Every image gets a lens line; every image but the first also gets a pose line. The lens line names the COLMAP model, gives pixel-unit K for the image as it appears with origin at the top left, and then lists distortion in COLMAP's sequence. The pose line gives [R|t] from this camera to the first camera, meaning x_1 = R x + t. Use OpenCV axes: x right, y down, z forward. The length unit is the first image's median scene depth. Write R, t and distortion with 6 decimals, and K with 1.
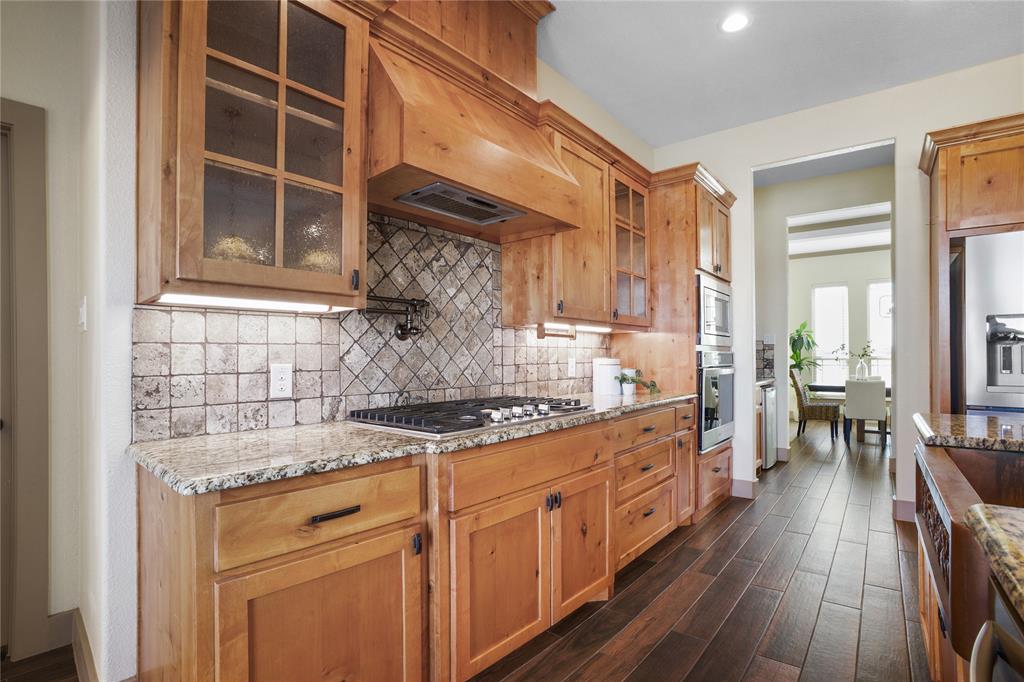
lens RADIAL K [[464.7, 0, 514.4], [0, 464.7, 356.0], [0, 0, 1]] dist [-0.064130, 0.002283]
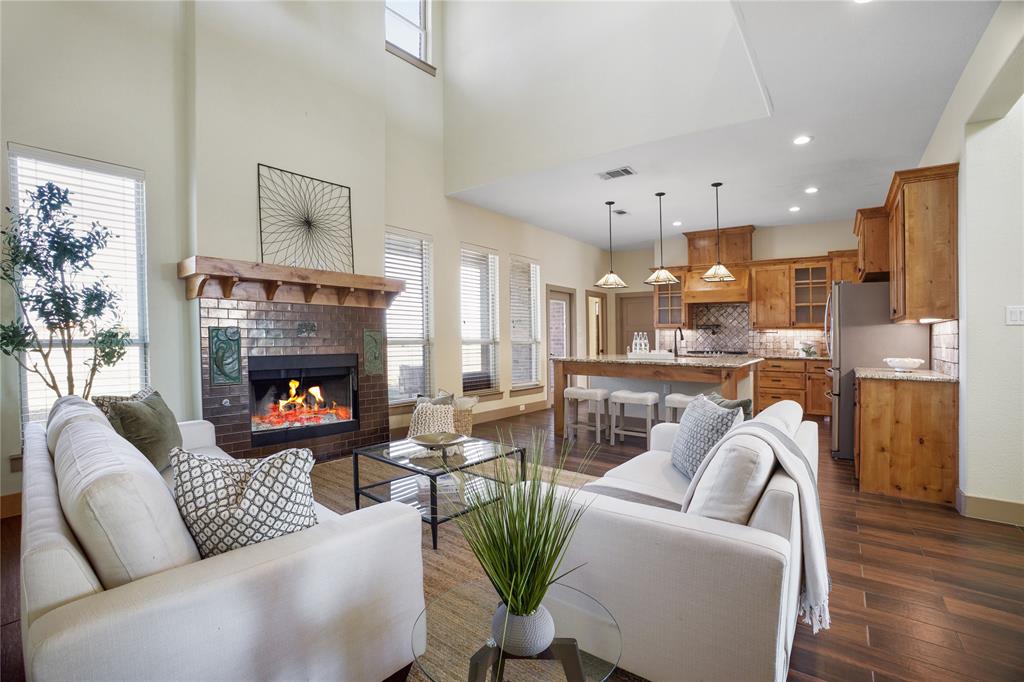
lens RADIAL K [[464.7, 0, 511.3], [0, 464.7, 342.2], [0, 0, 1]] dist [-0.064130, 0.002283]
pose [[0.007032, 0.014819, -0.999865, 3.062660], [-0.008542, 0.999855, 0.014759, -0.014220], [0.999939, 0.008438, 0.007157, -0.630530]]
